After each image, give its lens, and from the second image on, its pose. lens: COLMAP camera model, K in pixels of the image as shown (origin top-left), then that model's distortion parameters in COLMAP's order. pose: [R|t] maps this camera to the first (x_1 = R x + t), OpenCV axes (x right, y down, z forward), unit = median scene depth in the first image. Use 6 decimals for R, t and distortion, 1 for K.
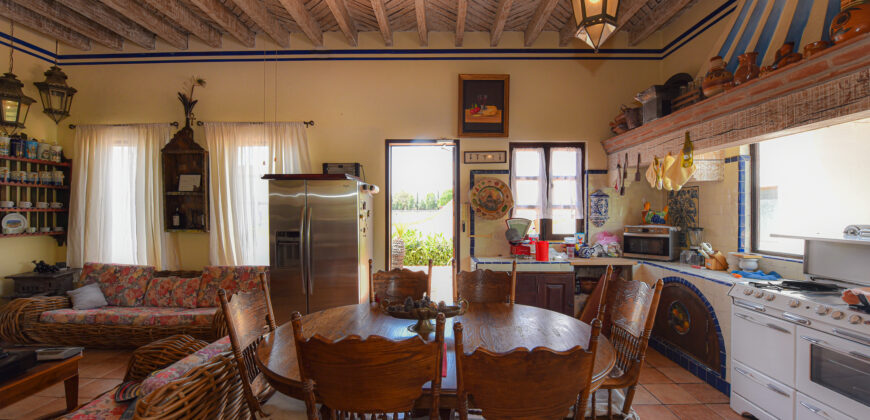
lens RADIAL K [[348.3, 0, 437.8], [0, 348.3, 214.1], [0, 0, 1]] dist [-0.013478, -0.000370]
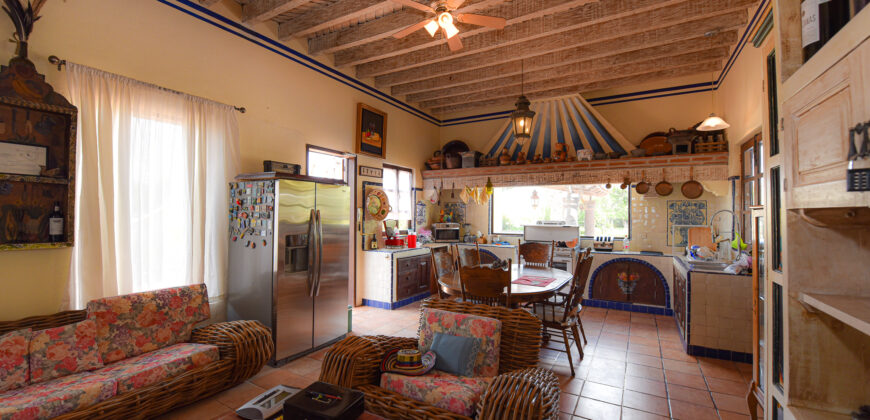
lens RADIAL K [[348.3, 0, 441.4], [0, 348.3, 210.9], [0, 0, 1]] dist [-0.013478, -0.000370]
pose [[0.491070, 0.014802, 0.870994, -0.857172], [-0.000205, 0.999858, -0.016877, 0.001208], [-0.871120, 0.008110, 0.491004, 0.149145]]
